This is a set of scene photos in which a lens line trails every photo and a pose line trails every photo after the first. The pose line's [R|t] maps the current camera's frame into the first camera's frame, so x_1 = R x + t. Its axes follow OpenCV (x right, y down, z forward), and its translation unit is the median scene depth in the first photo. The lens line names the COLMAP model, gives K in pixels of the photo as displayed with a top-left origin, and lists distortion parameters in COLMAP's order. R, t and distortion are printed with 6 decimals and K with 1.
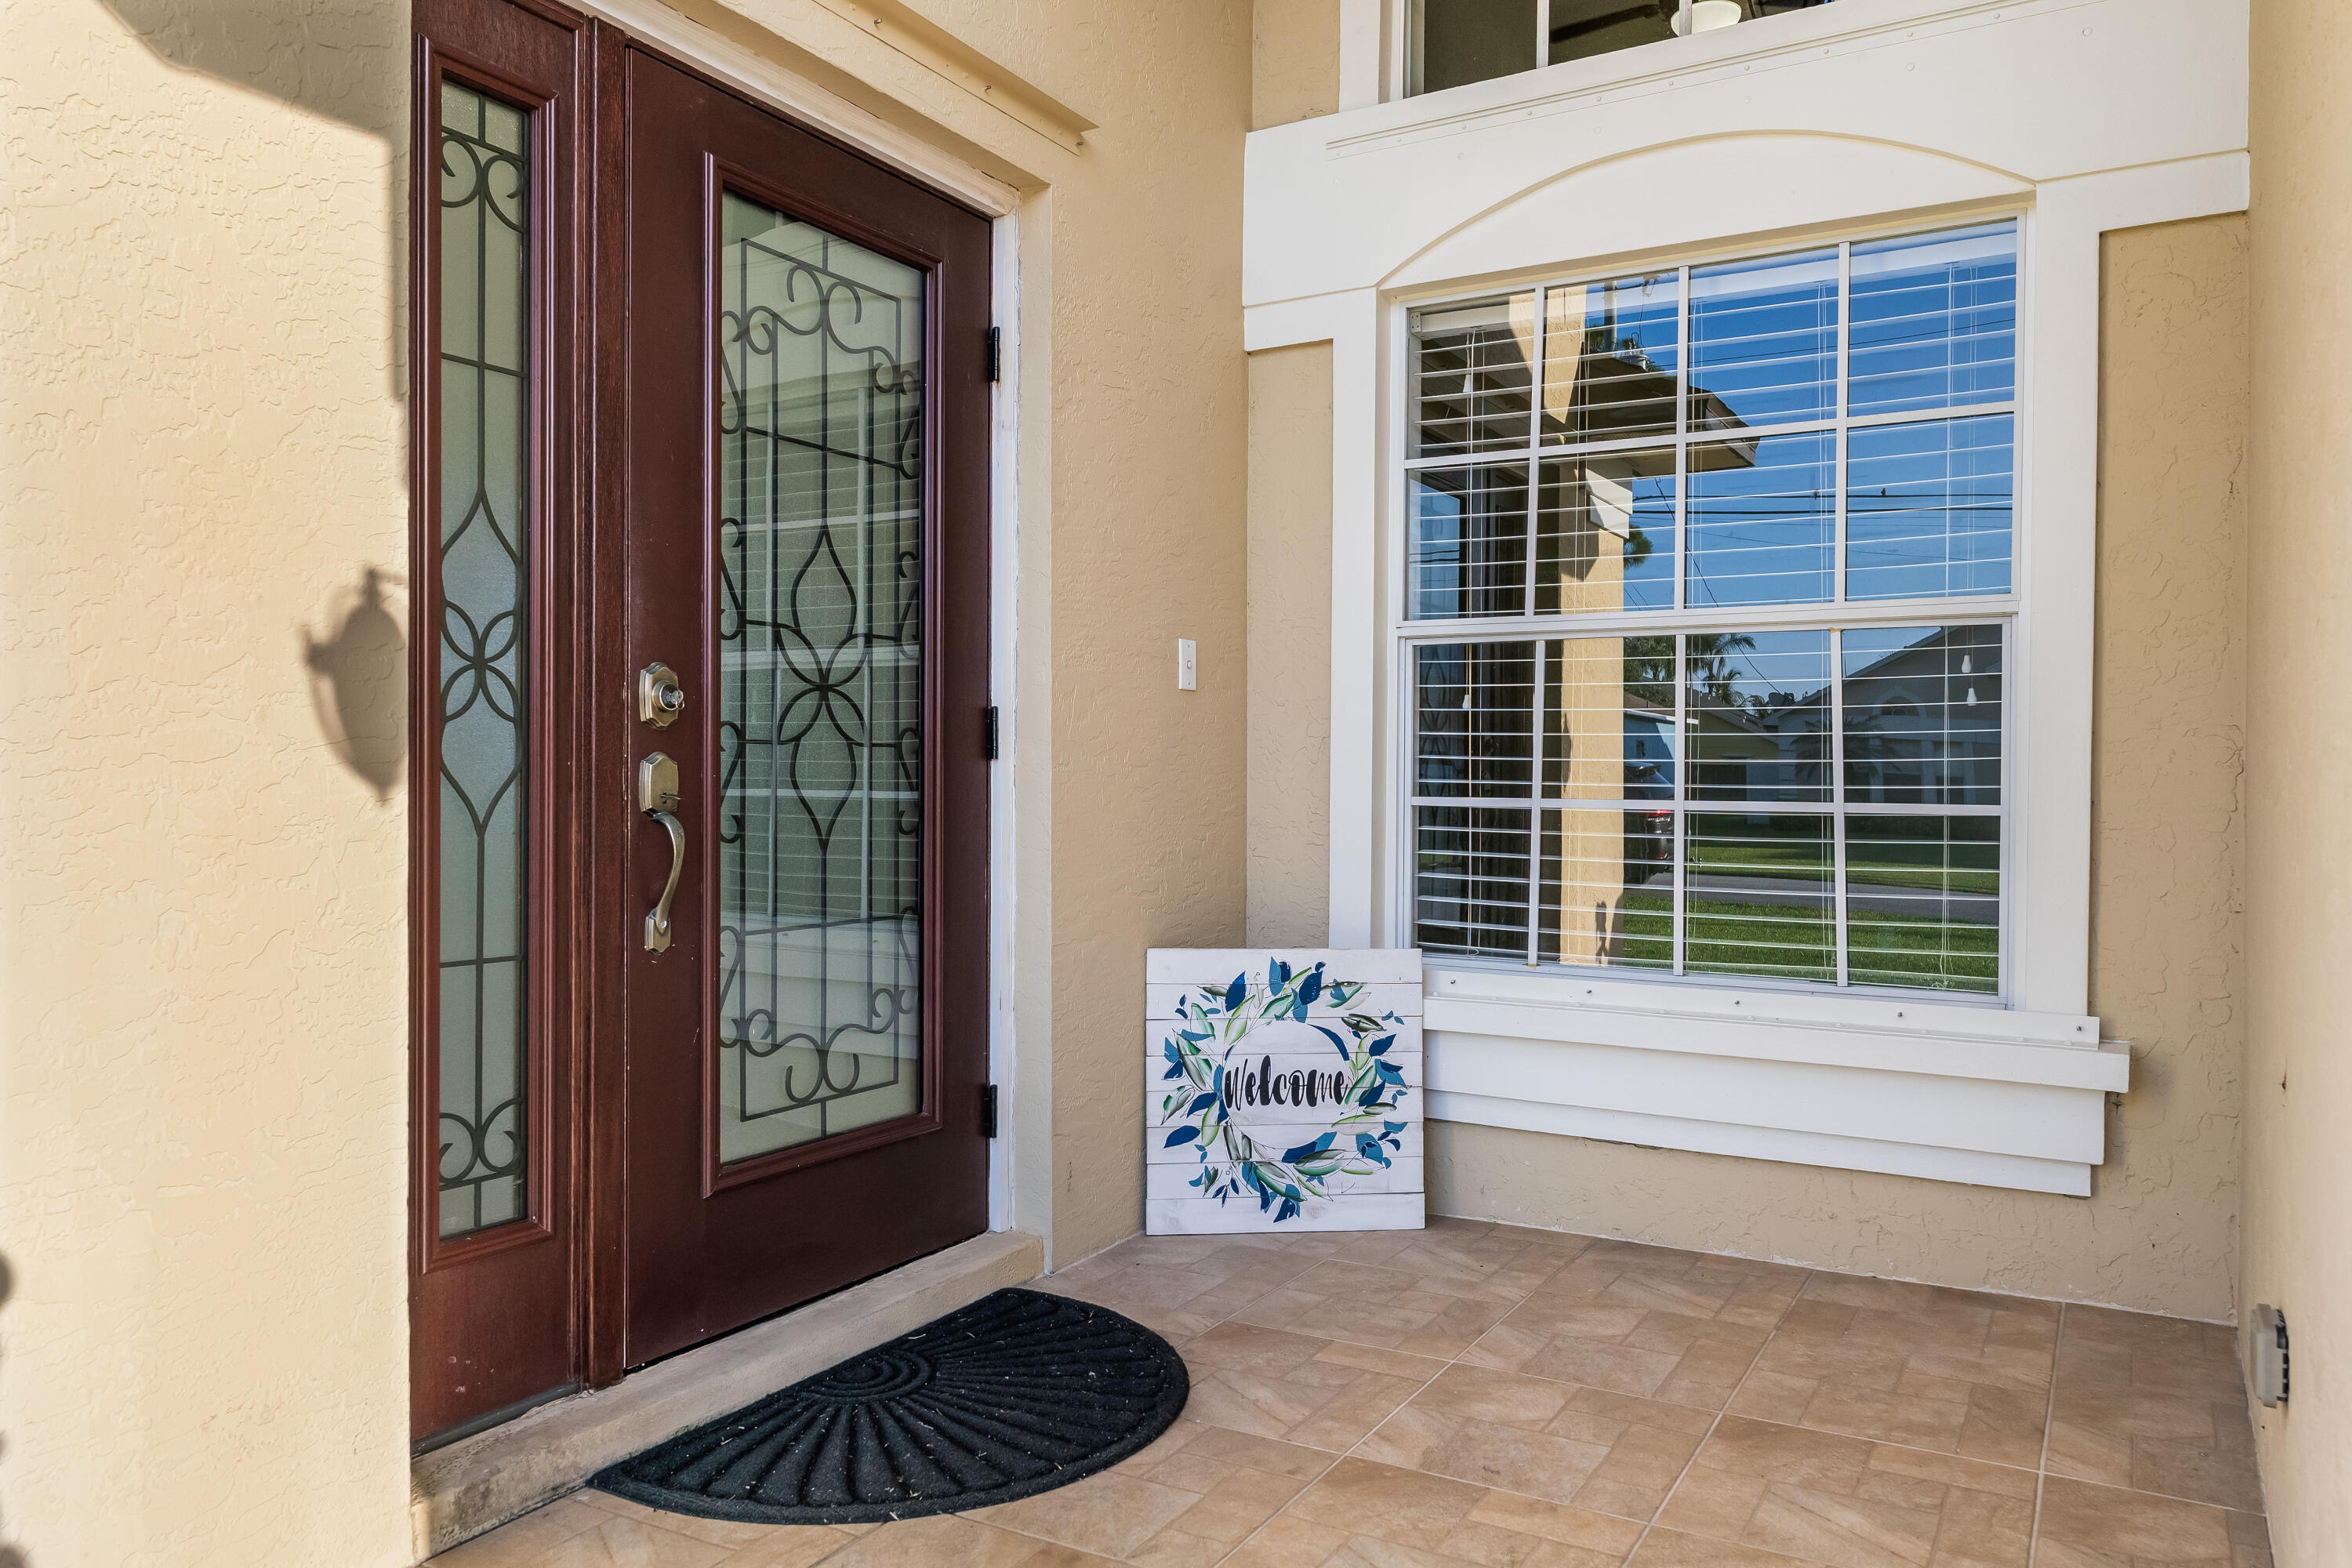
lens RADIAL K [[1673.8, 0, 1176.0], [0, 1673.8, 784.0], [0, 0, 1]] dist [-0.000353, 0.000219]
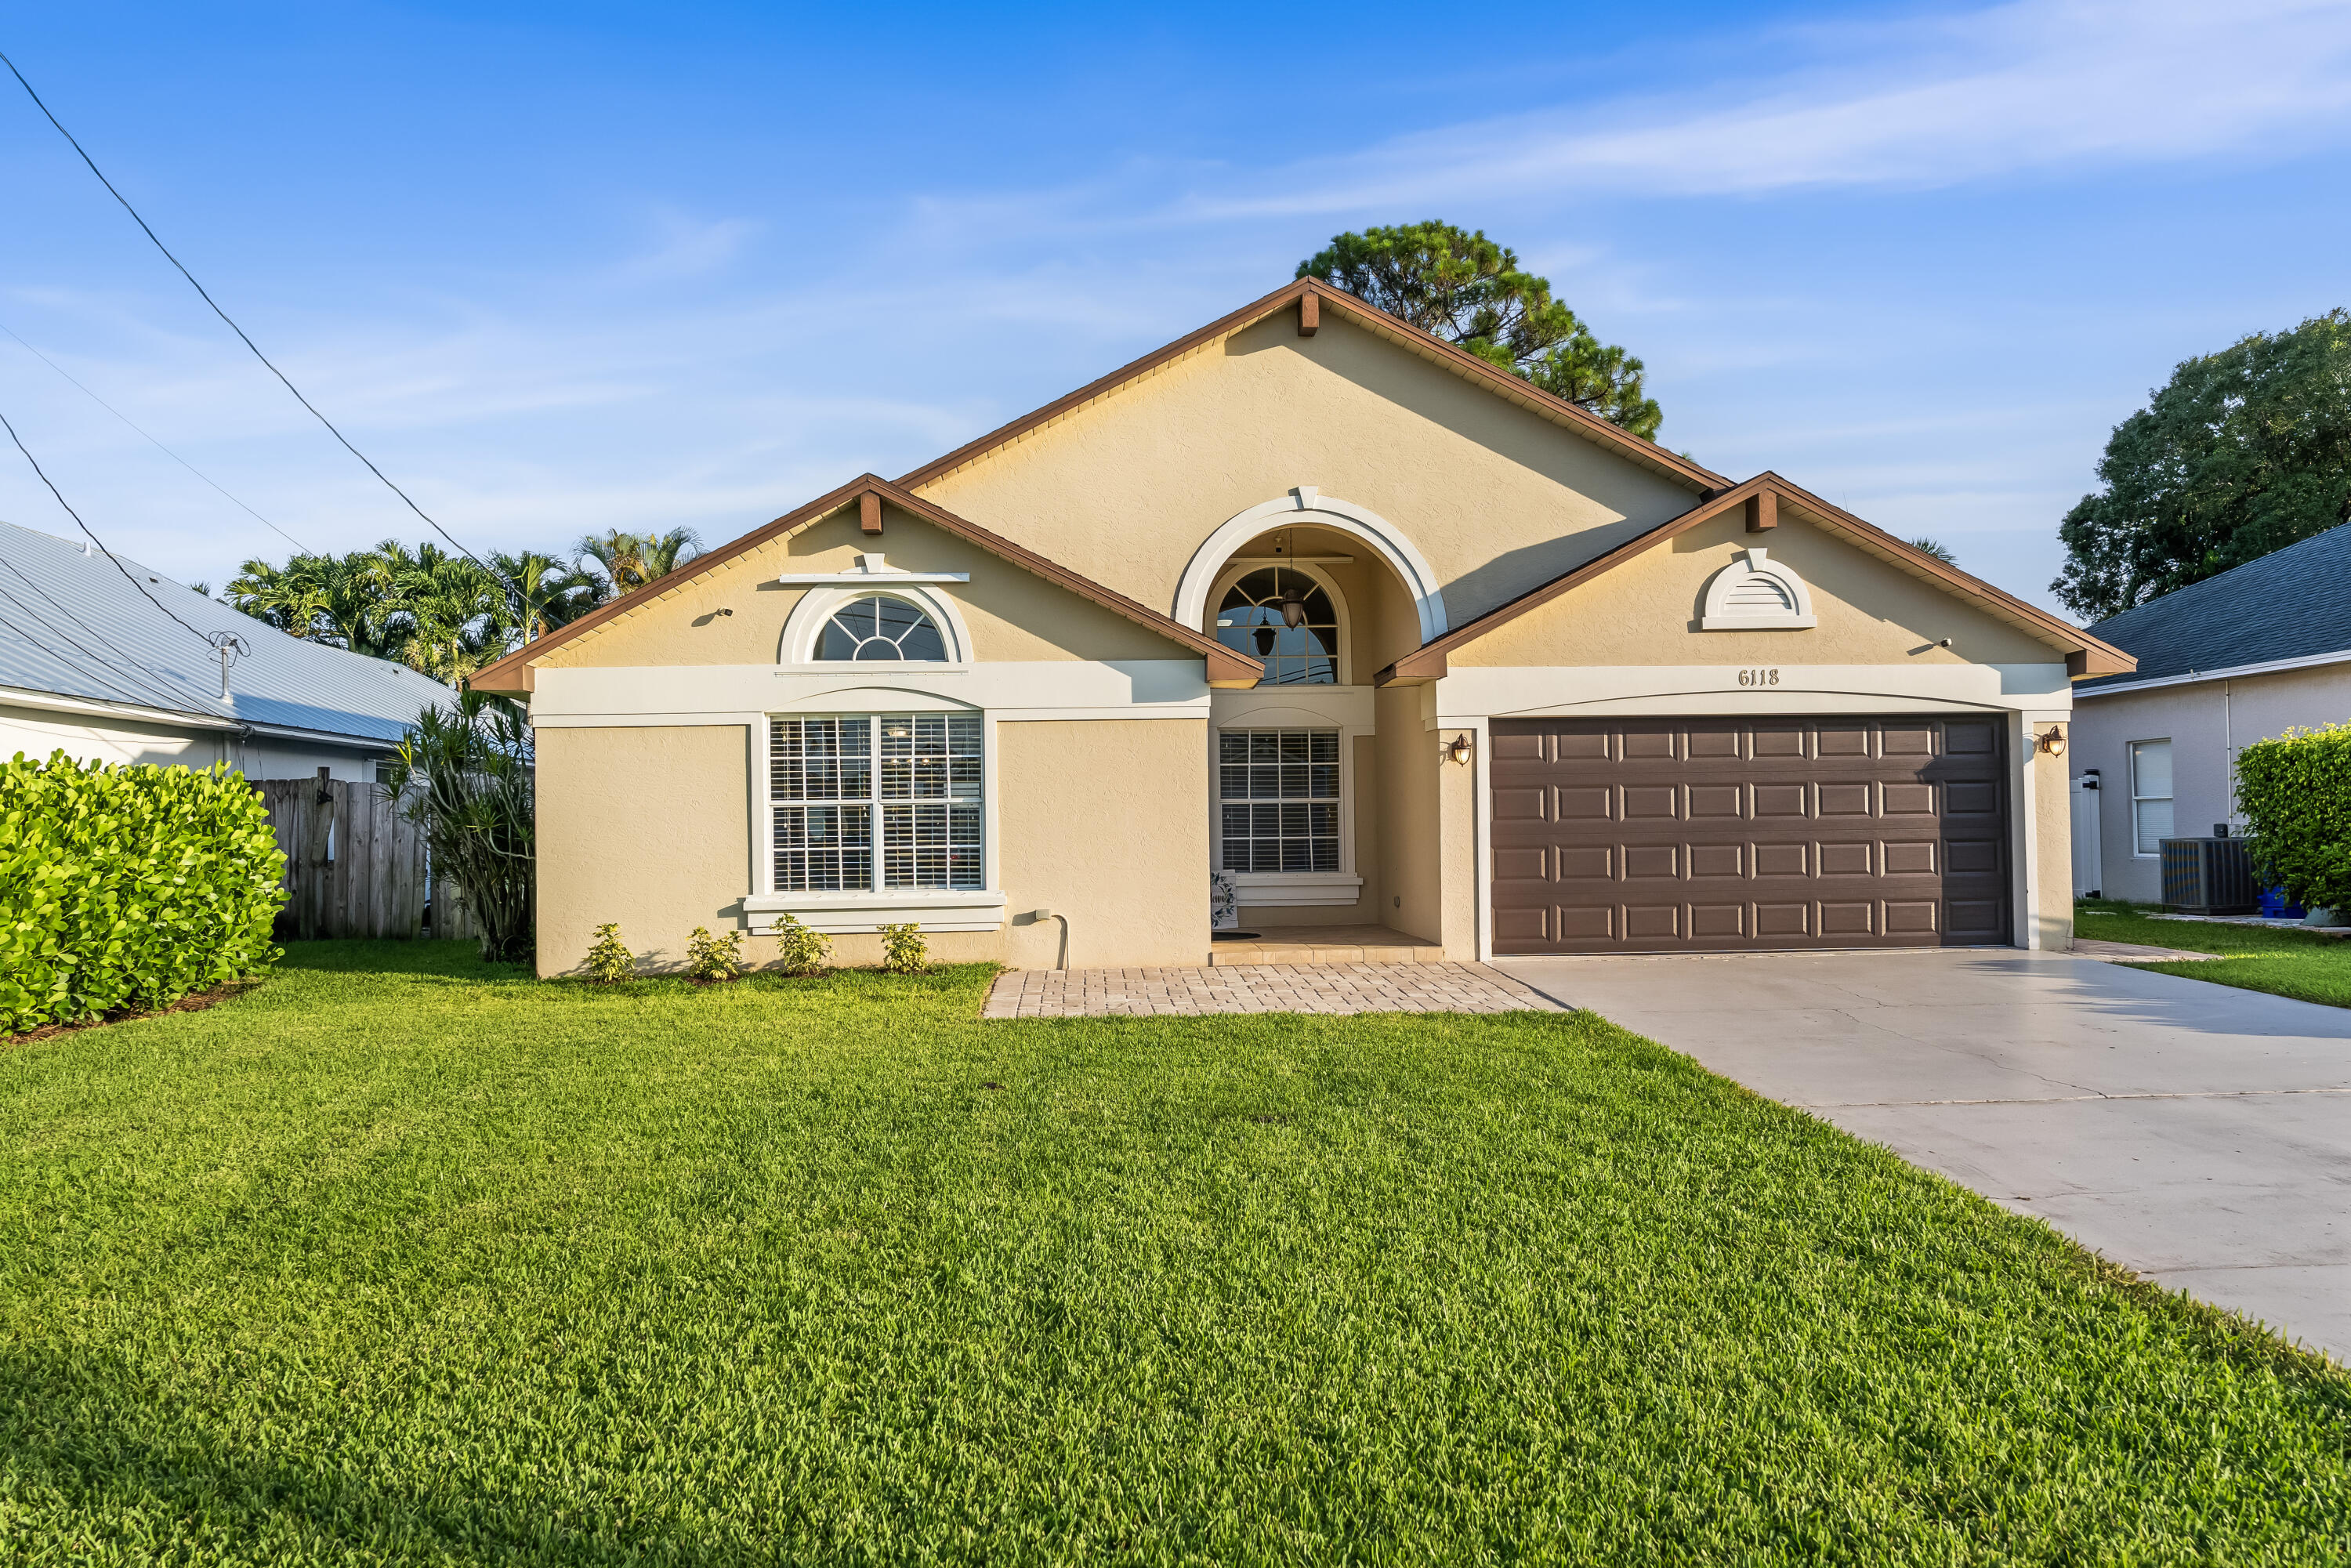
lens RADIAL K [[1654.7, 0, 1218.1], [0, 1654.7, 783.4], [0, 0, 1]] dist [-0.002318, 0.000124]
pose [[0.823515, -0.003159, 0.567285, -3.124073], [0.023615, 0.999309, -0.028717, -0.015527], [-0.566803, 0.037045, 0.823020, -3.470956]]
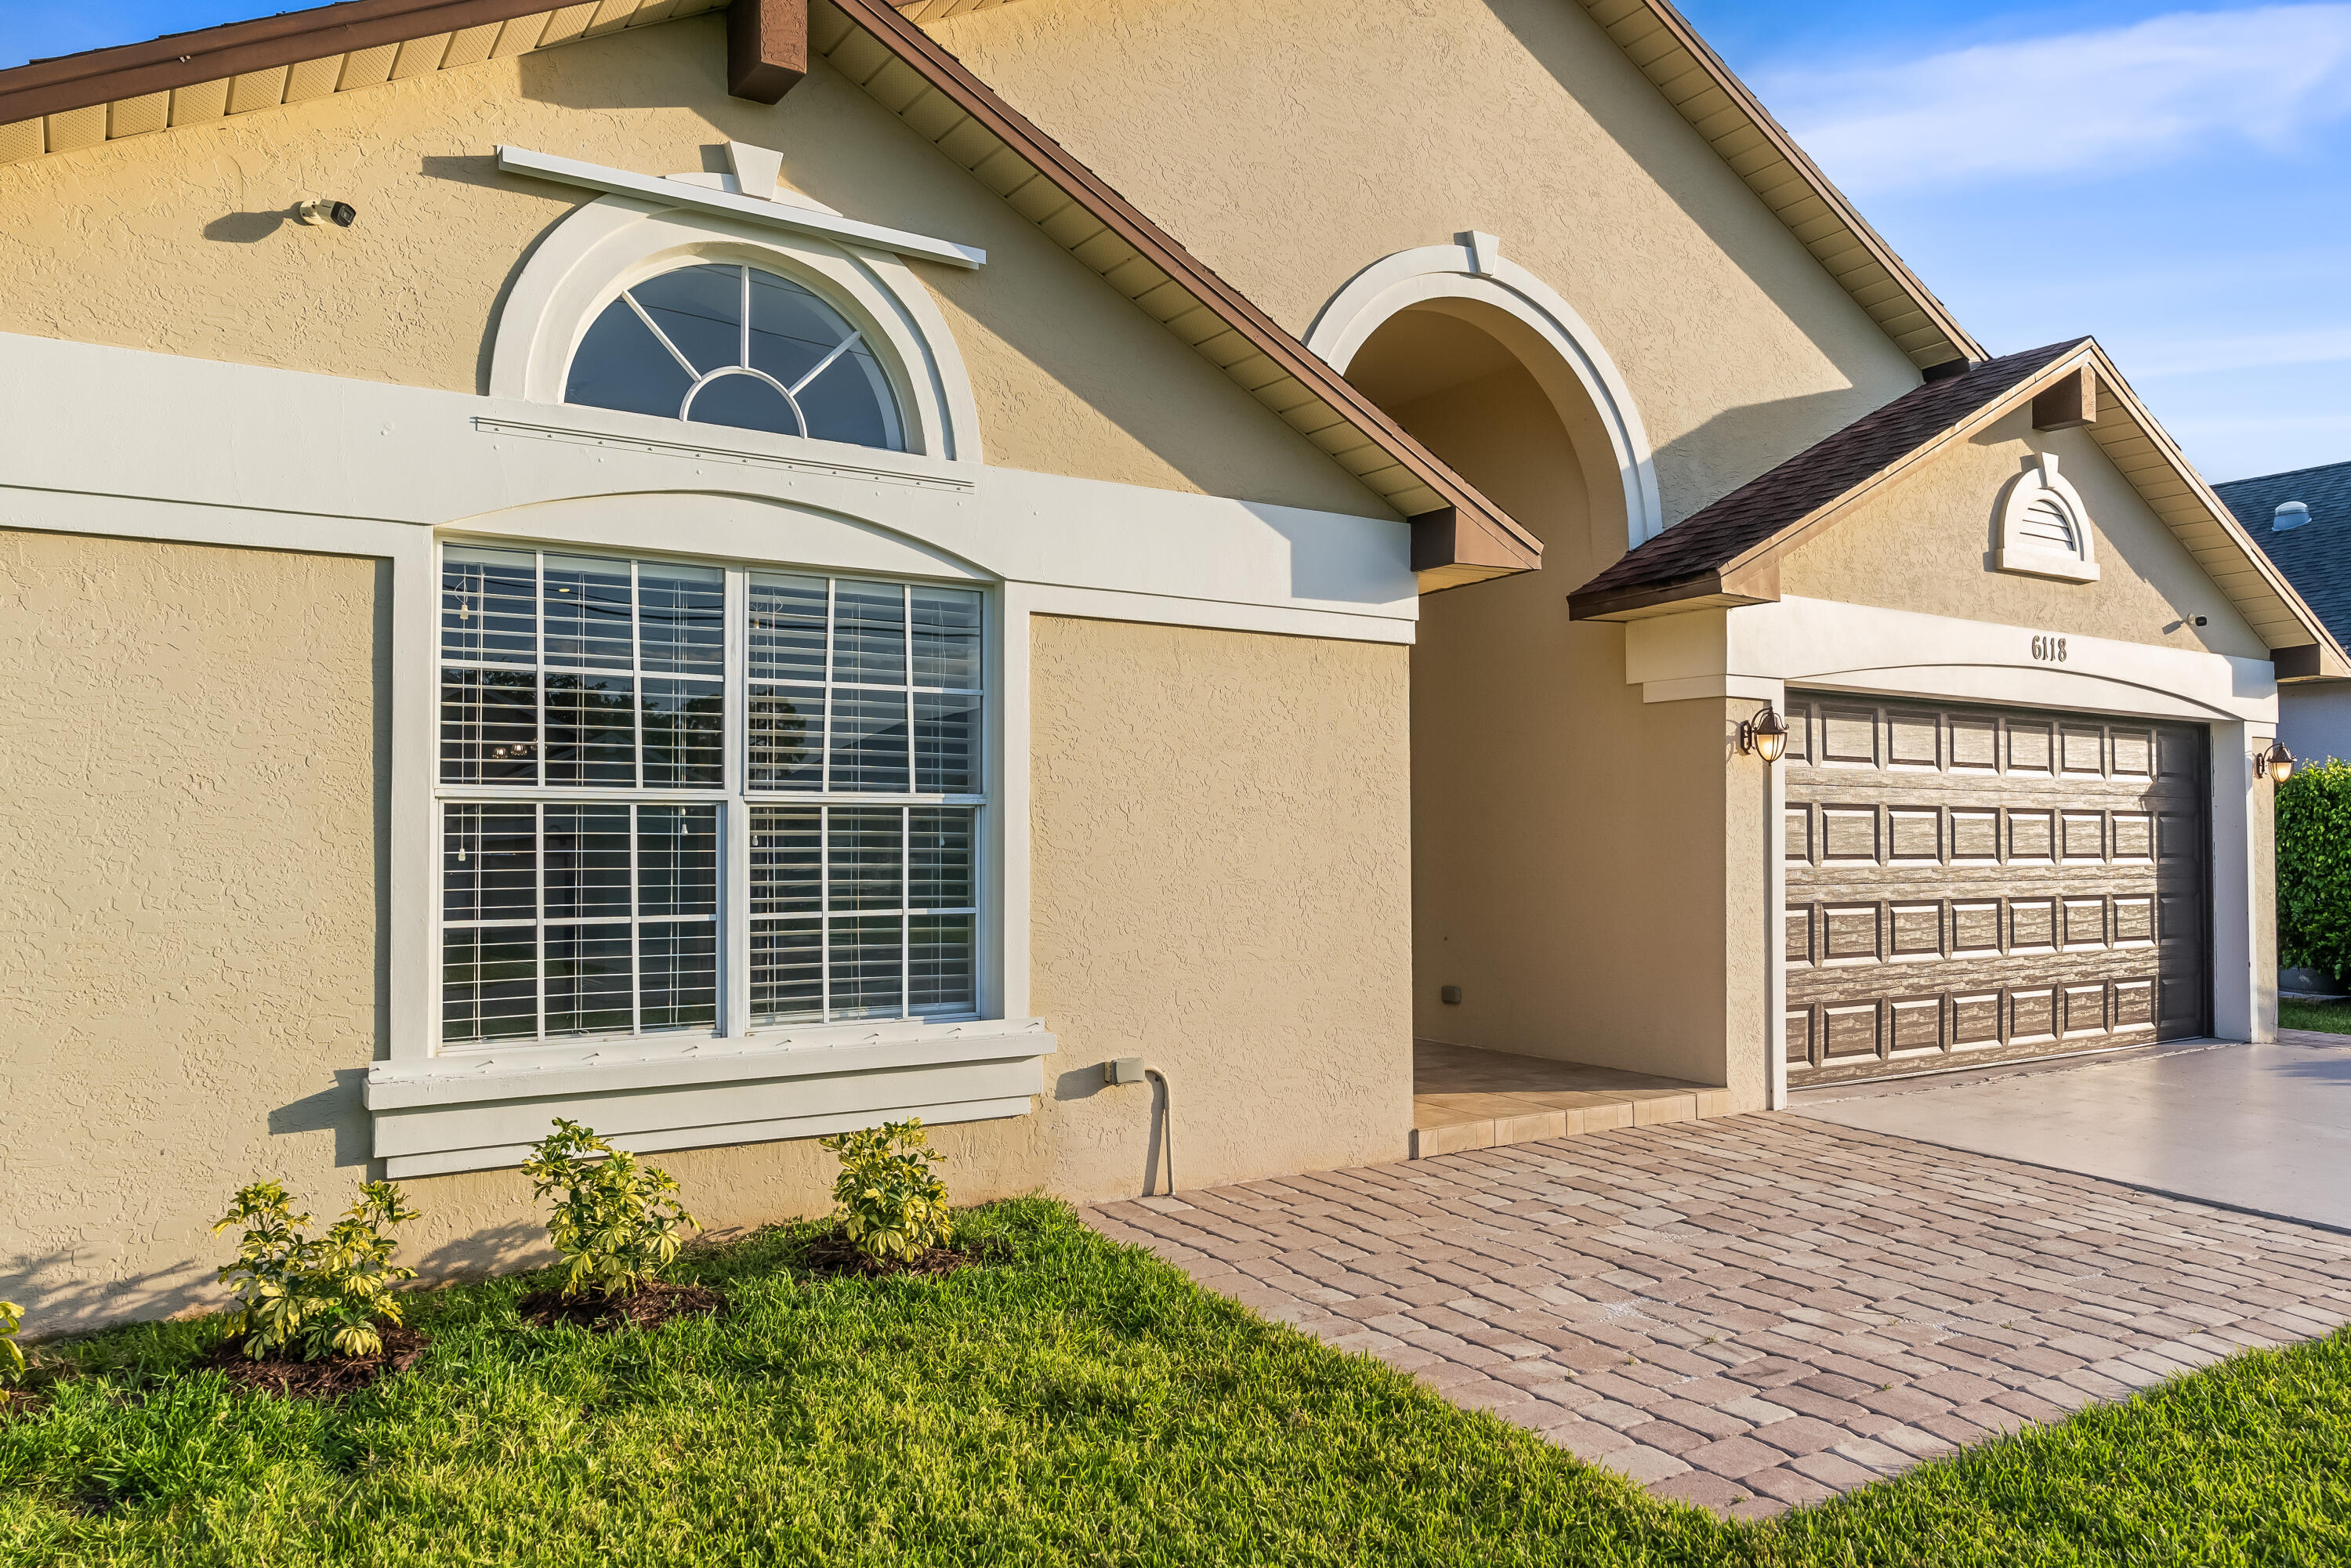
lens RADIAL K [[1709.1, 0, 1213.3], [0, 1709.1, 797.4], [0, 0, 1]] dist [-0.000631, -0.000660]
pose [[0.412903, 0.024966, 0.910433, -2.726906], [0.011553, 0.999400, -0.032645, -0.053318], [-0.910702, 0.023998, 0.412367, -0.282012]]
